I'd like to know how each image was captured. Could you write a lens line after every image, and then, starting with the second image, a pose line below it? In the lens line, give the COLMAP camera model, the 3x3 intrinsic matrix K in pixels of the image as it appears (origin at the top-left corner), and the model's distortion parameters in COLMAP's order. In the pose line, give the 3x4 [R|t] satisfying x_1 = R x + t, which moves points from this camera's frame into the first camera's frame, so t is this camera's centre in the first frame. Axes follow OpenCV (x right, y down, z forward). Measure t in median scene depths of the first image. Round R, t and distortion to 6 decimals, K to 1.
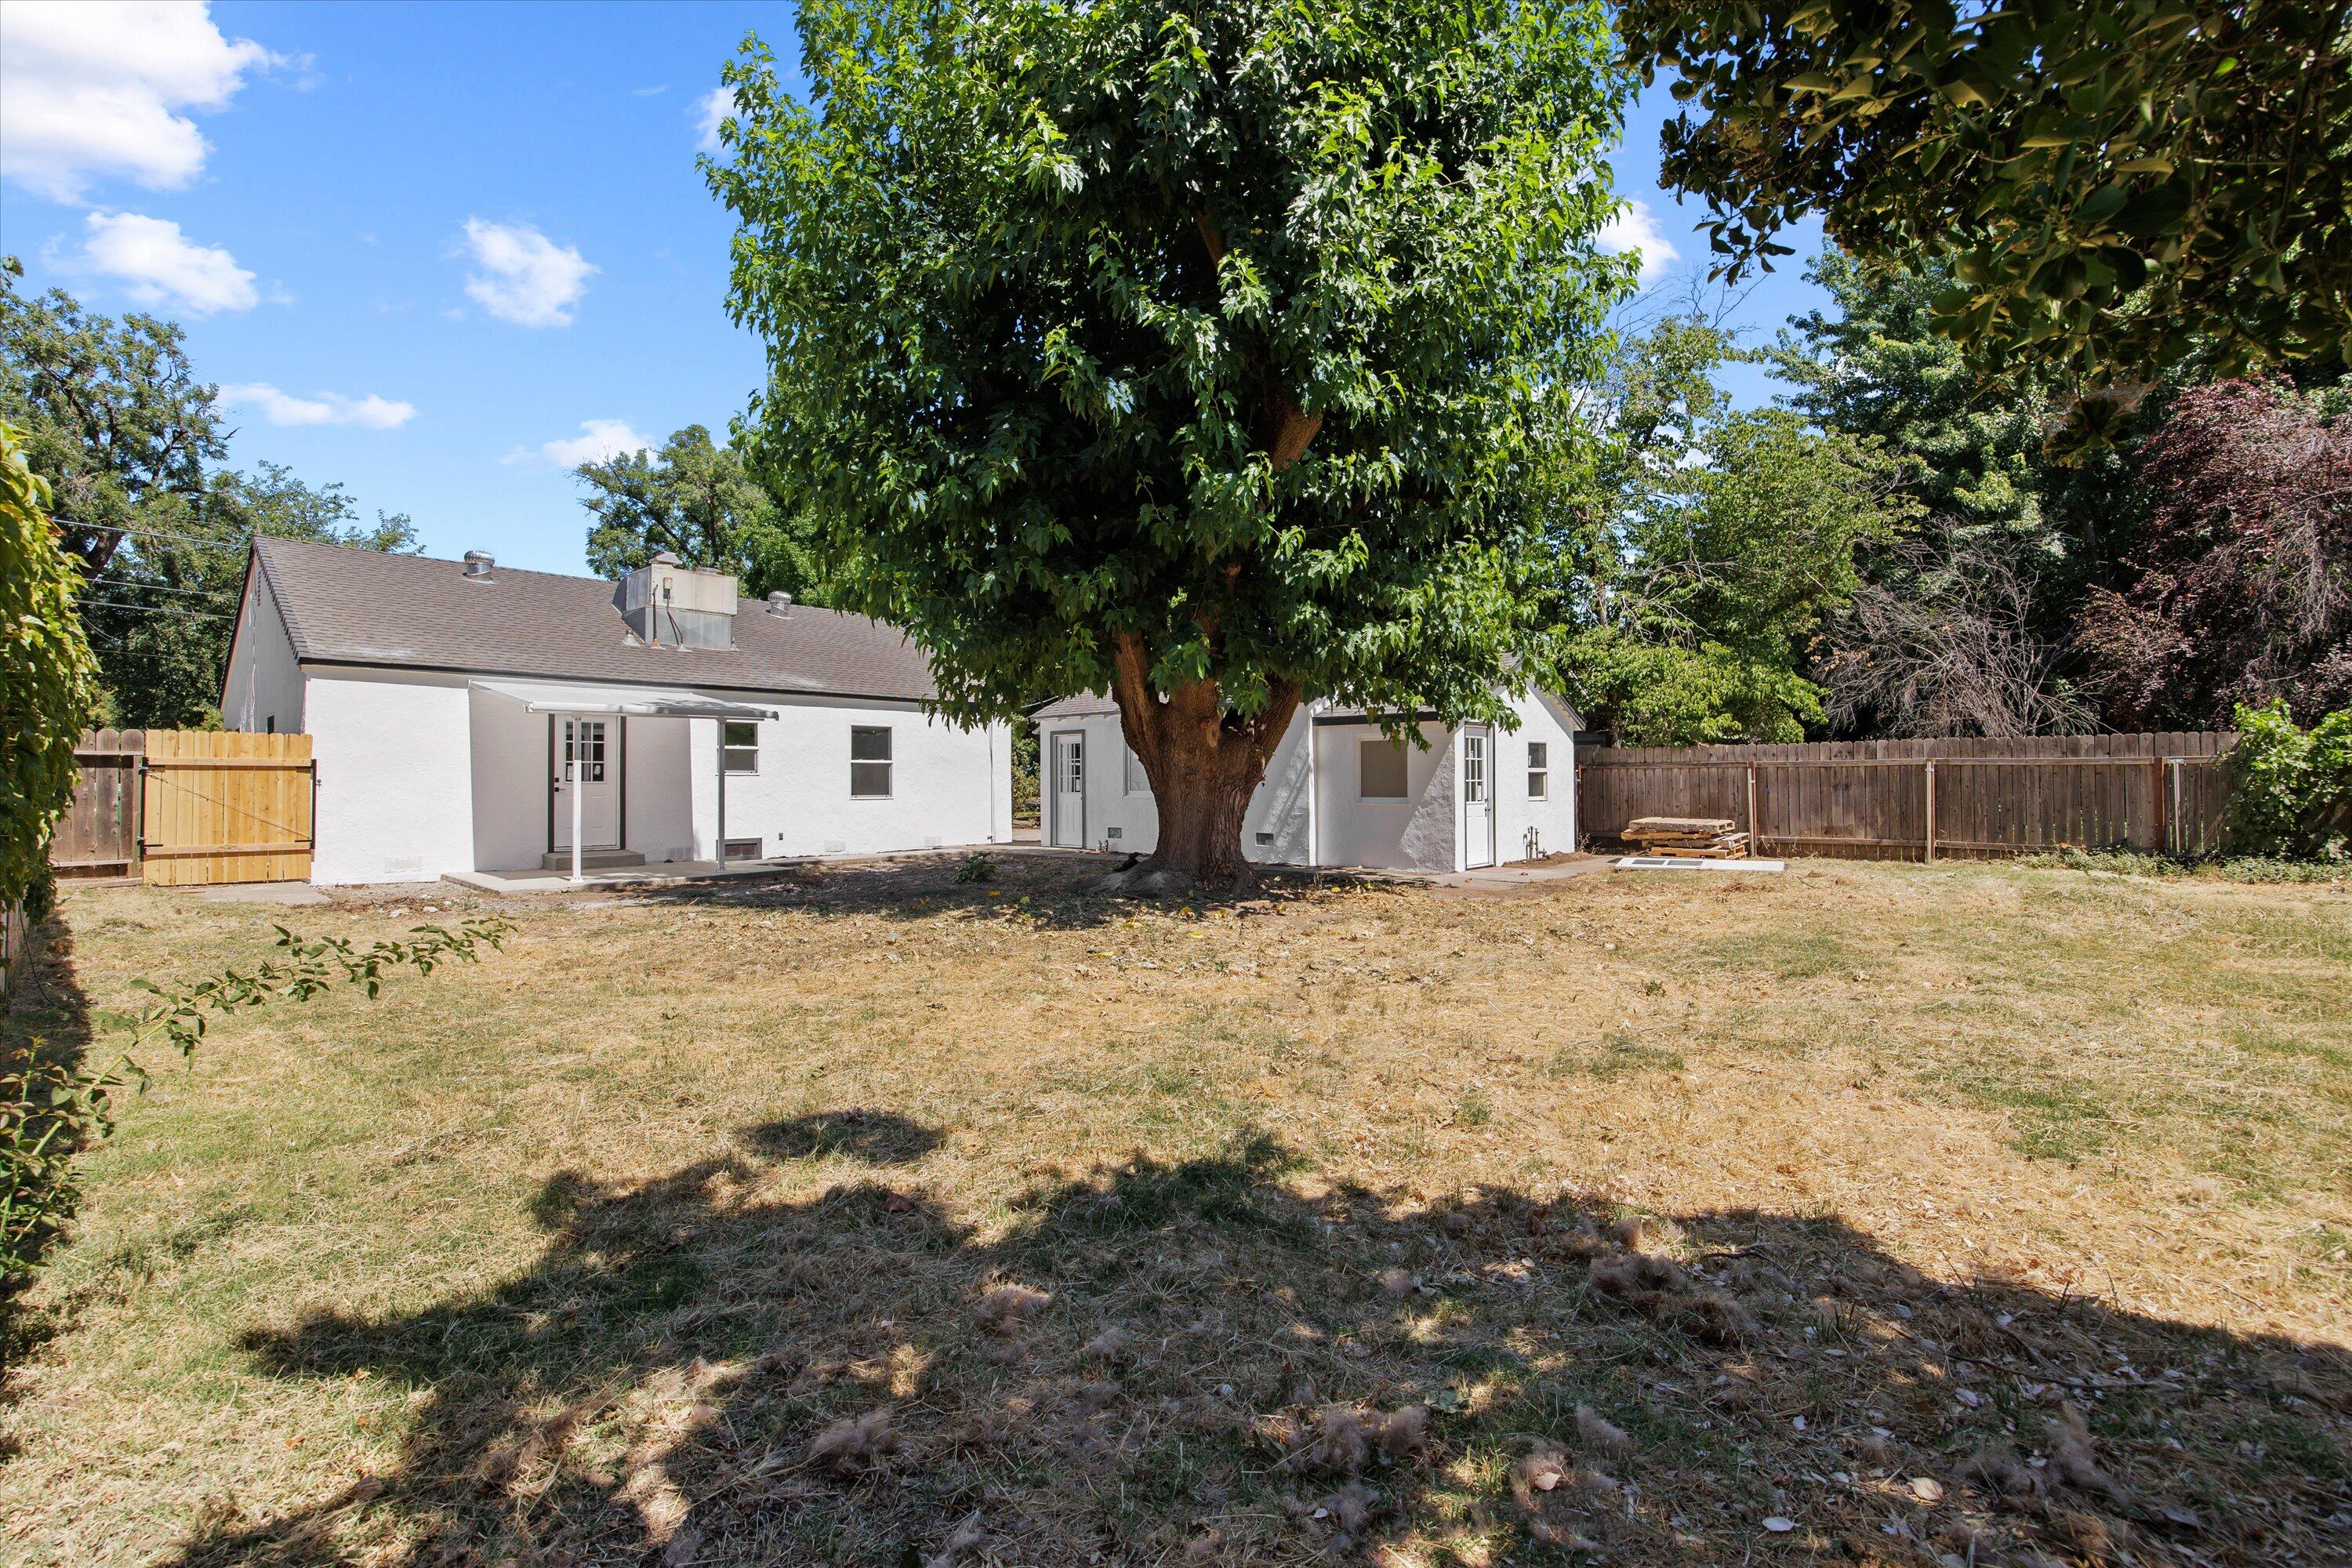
lens RADIAL K [[1114.6, 0, 1178.0], [0, 1114.6, 801.3], [0, 0, 1]] dist [-0.001436, -0.000151]
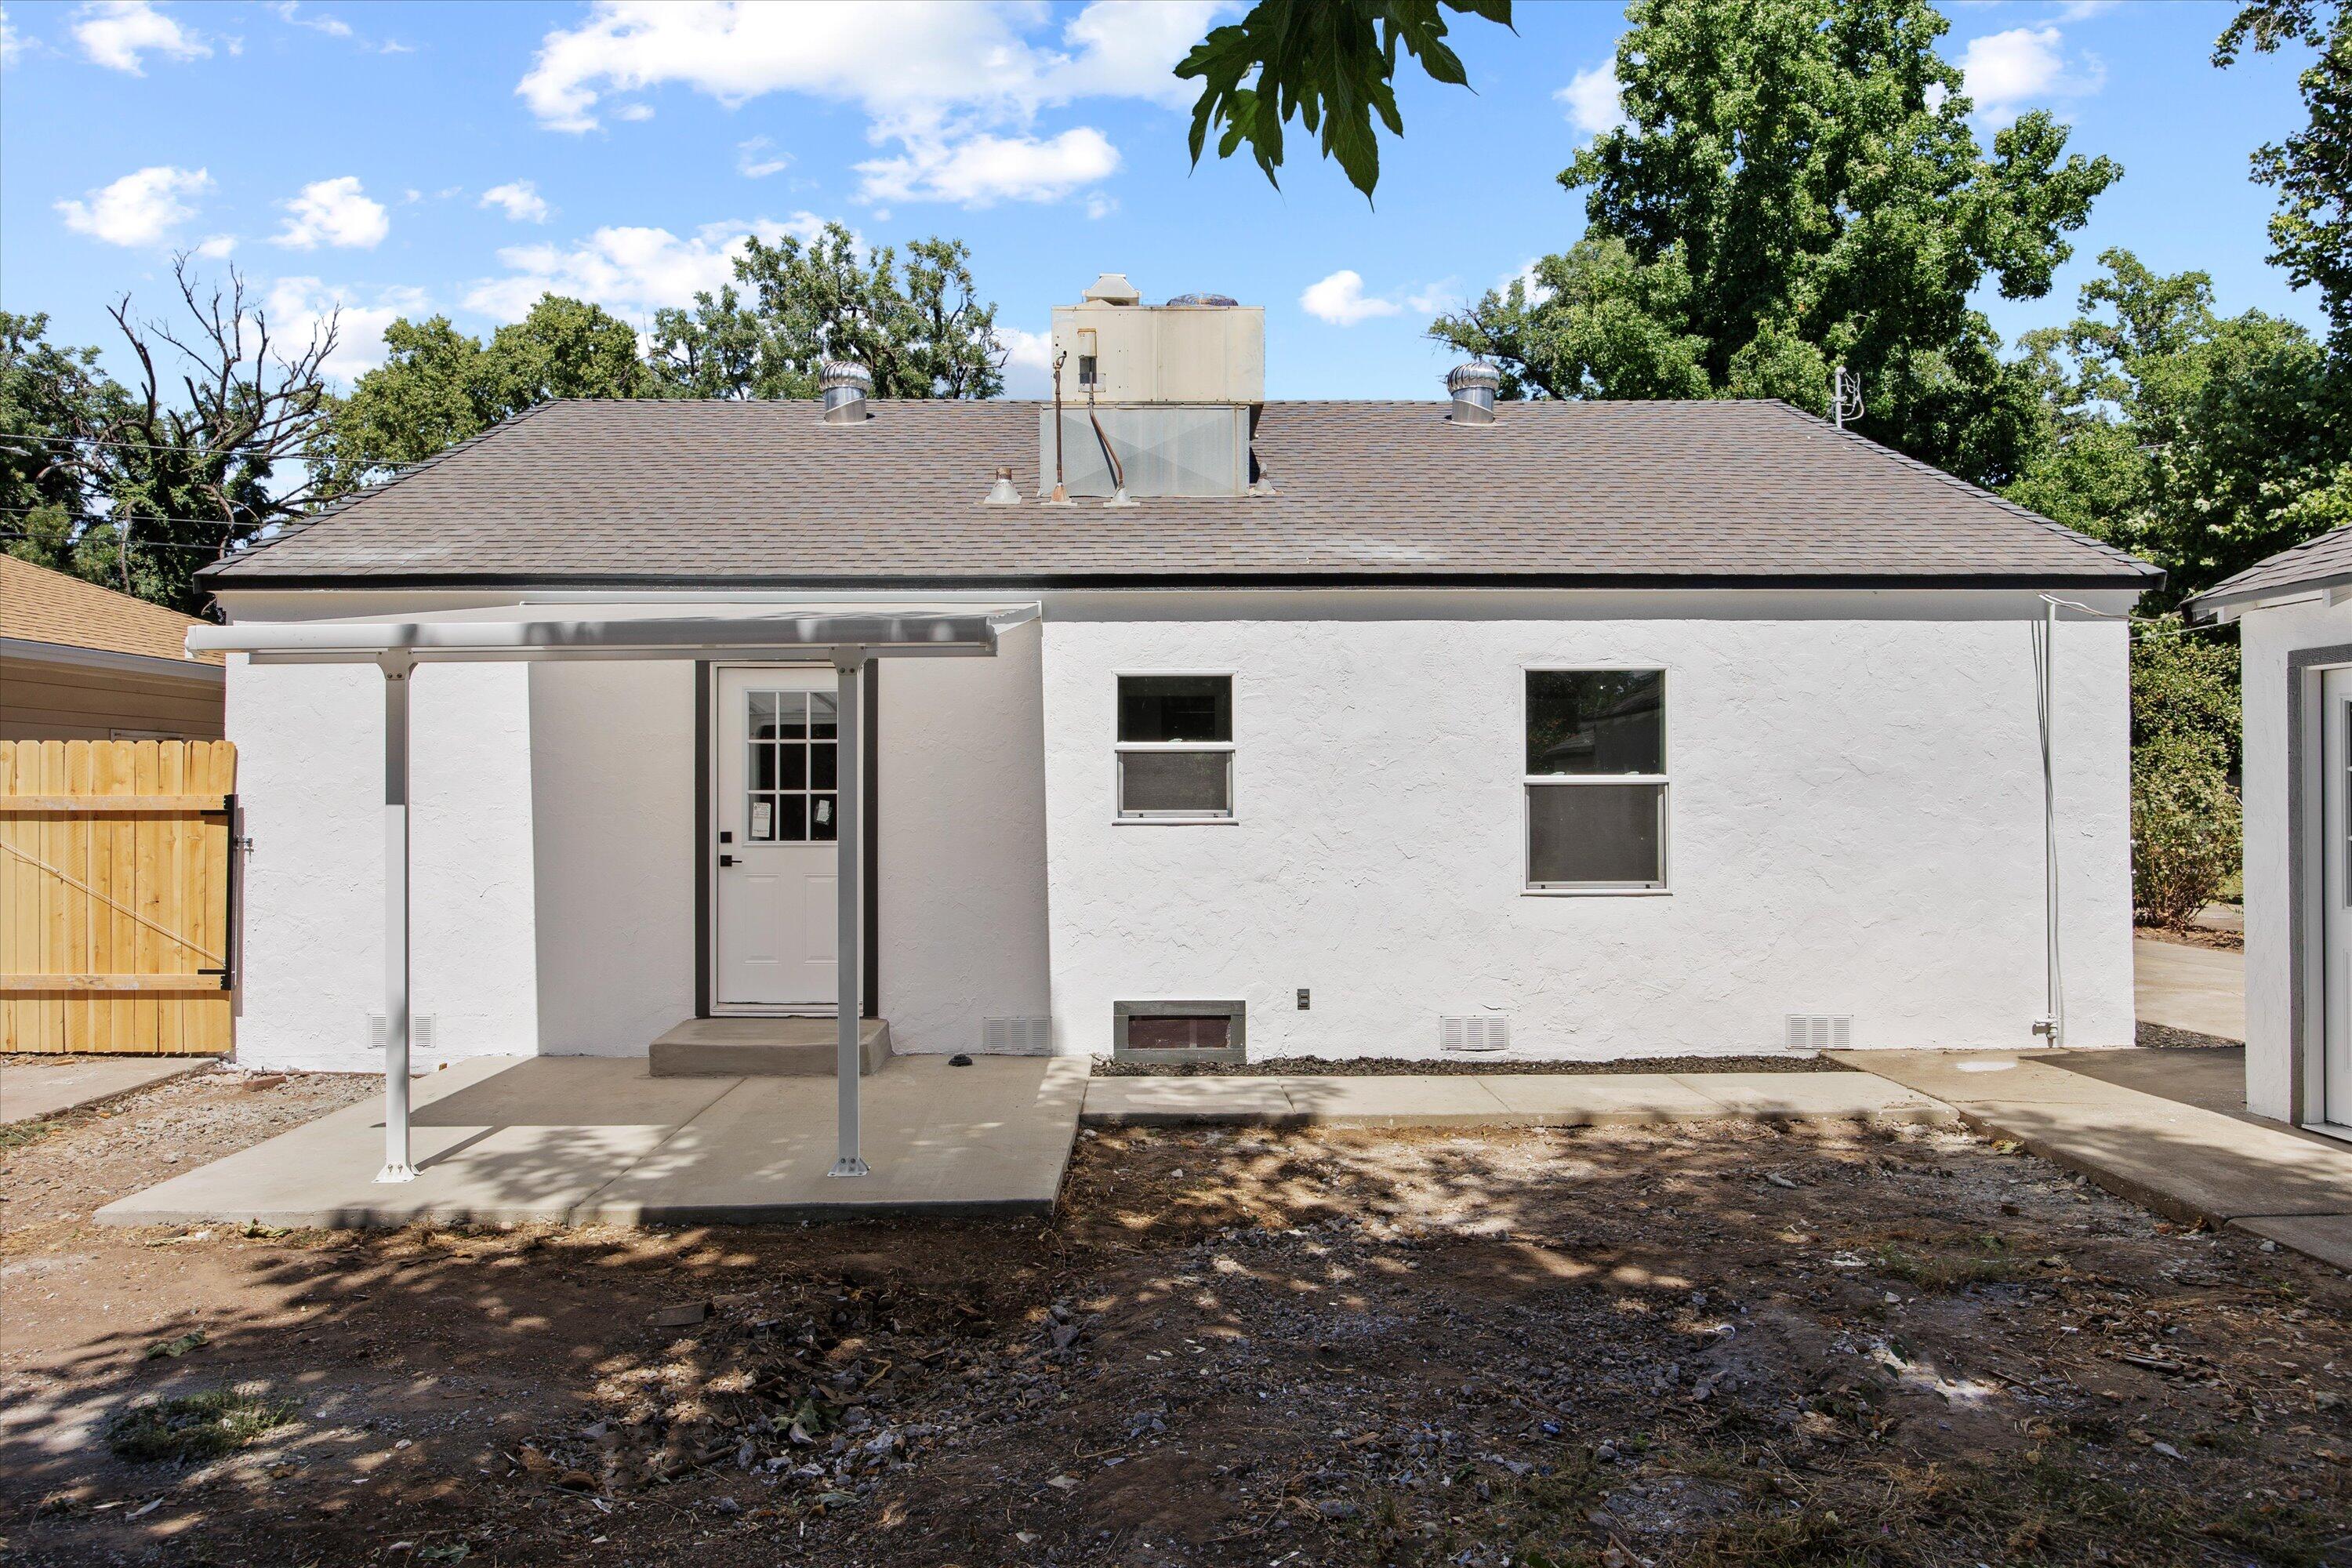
lens RADIAL K [[1351.3, 0, 1196.5], [0, 1351.3, 777.9], [0, 0, 1]] dist [0.000410, 0.000655]
pose [[0.686658, 0.001410, -0.726979, -0.074225], [-0.009928, 0.999923, -0.007438, -0.034429], [0.726912, 0.012324, 0.686620, 0.700452]]
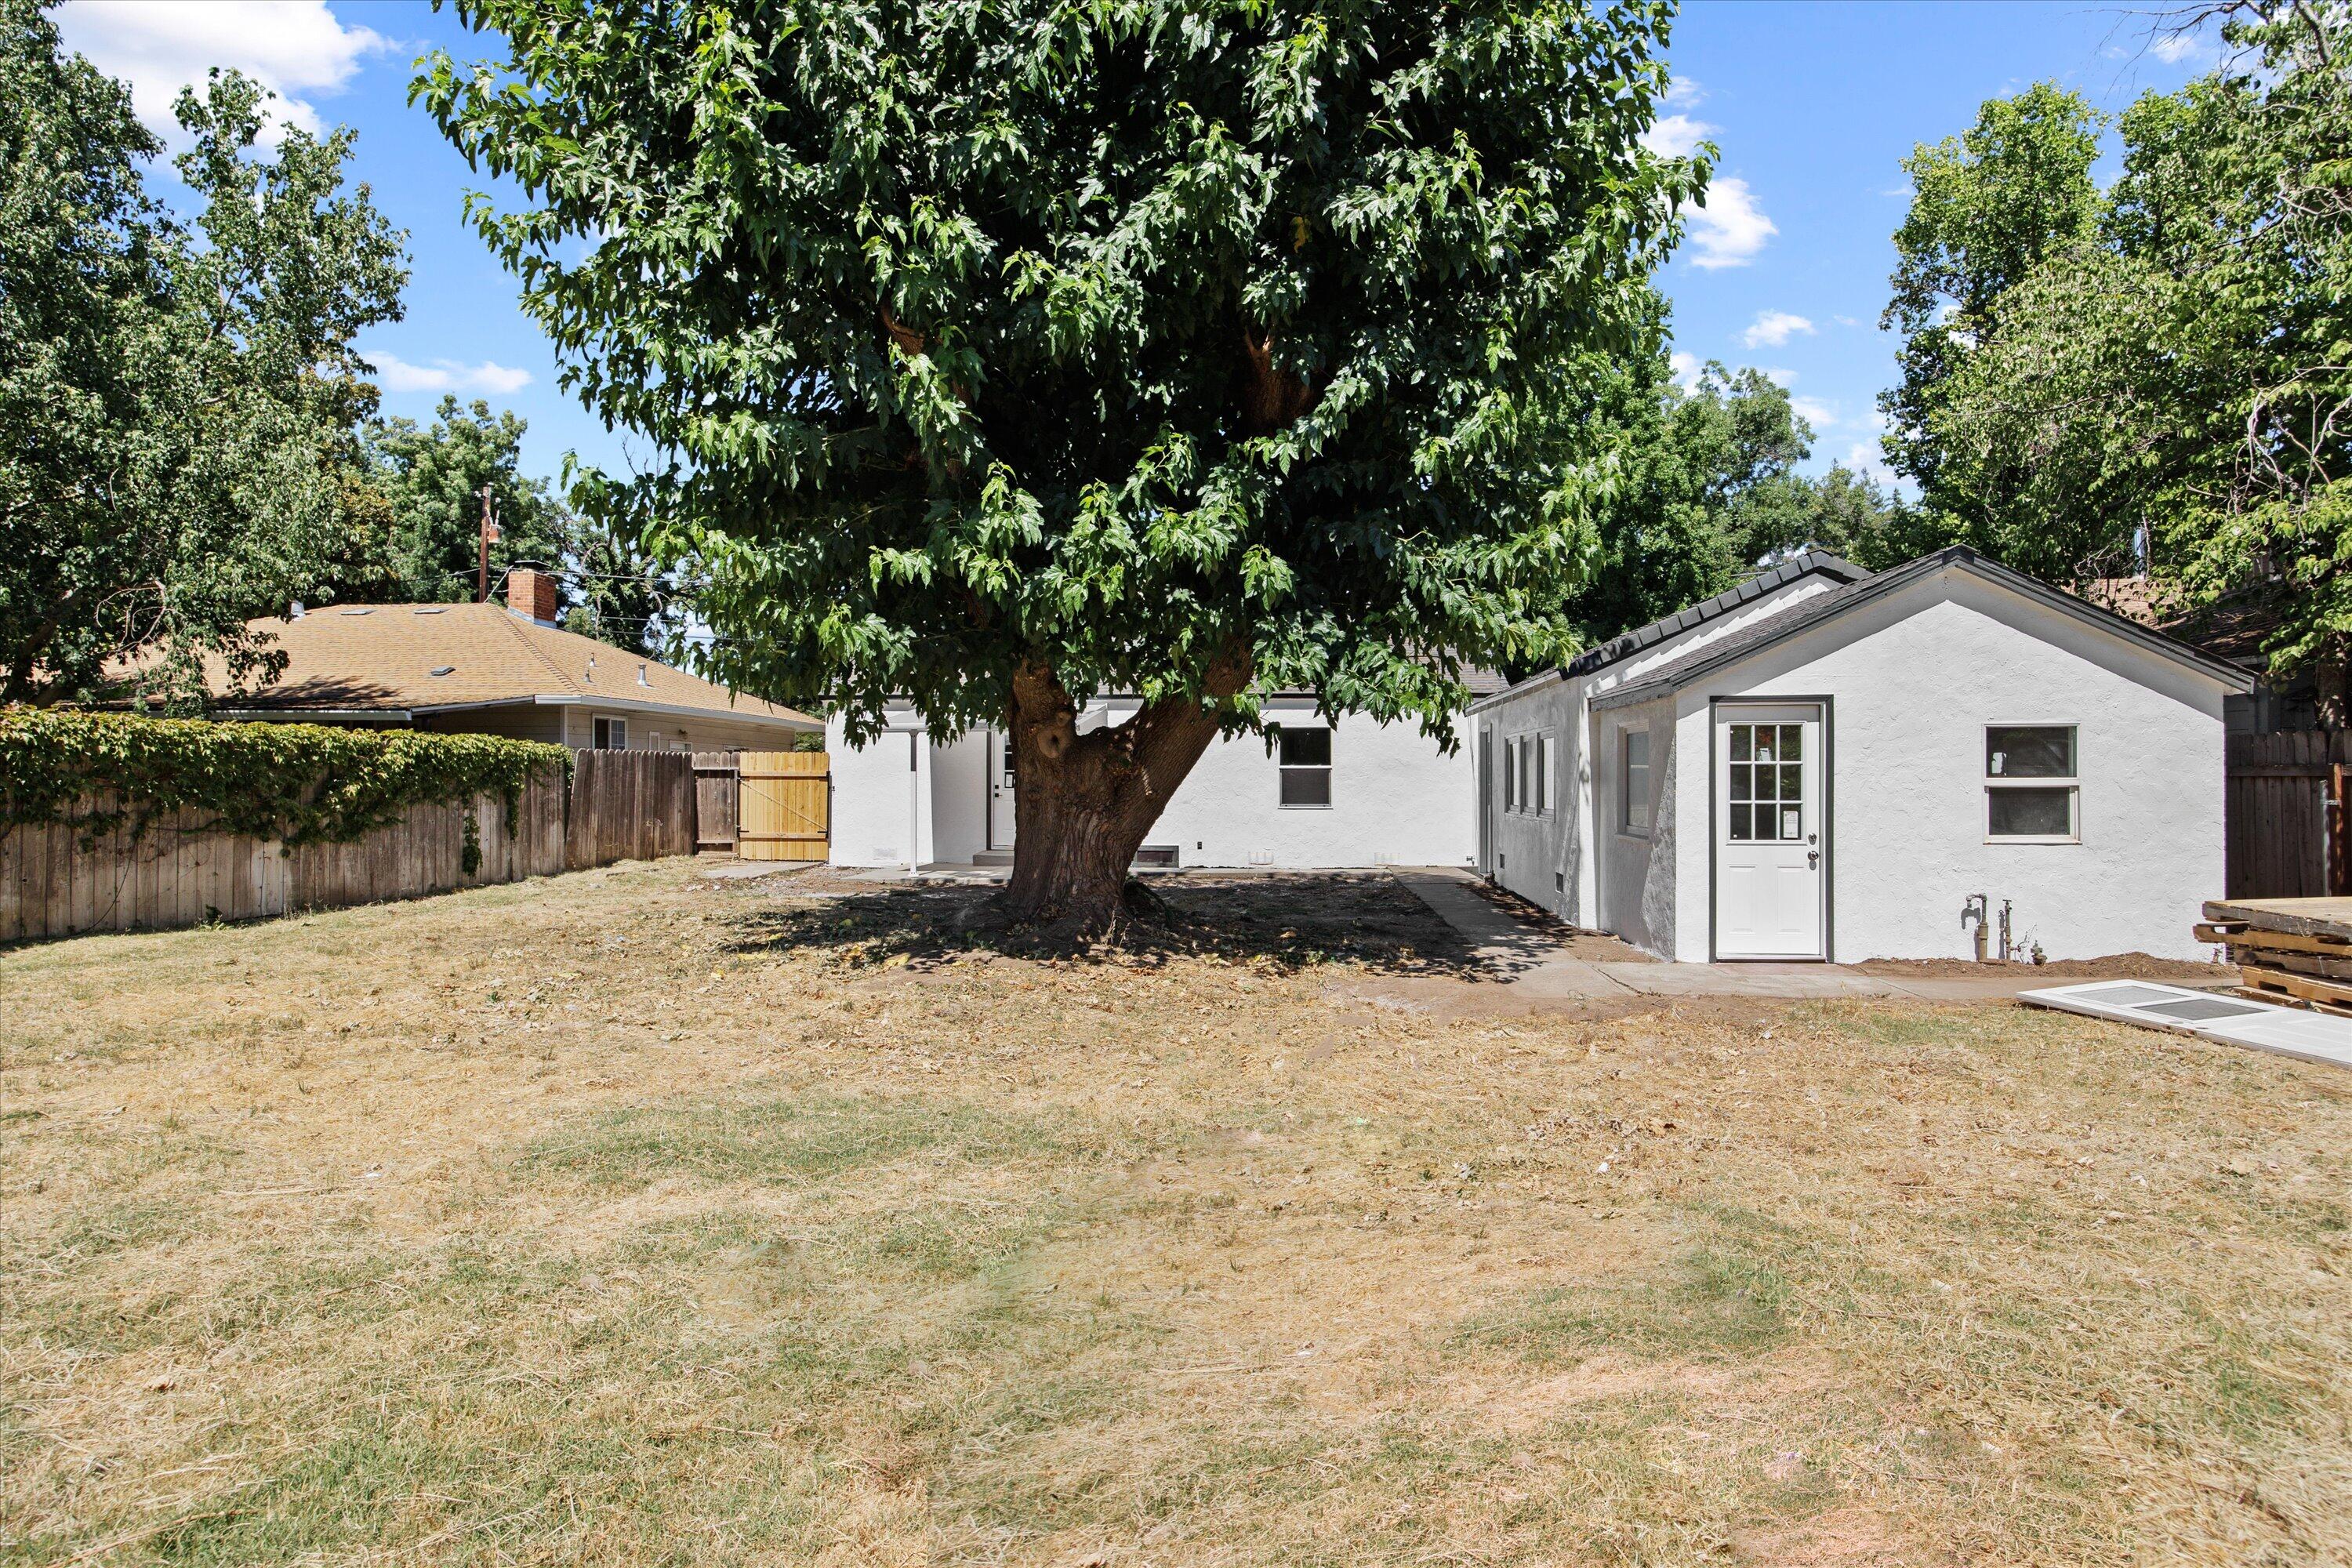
lens RADIAL K [[1351.3, 0, 1196.5], [0, 1351.3, 777.9], [0, 0, 1]] dist [0.000410, 0.000655]
pose [[0.578636, 0.003909, -0.815576, 0.606193], [-0.017736, 0.999812, -0.007791, -0.018871], [0.815393, 0.018973, 0.578597, 0.329425]]
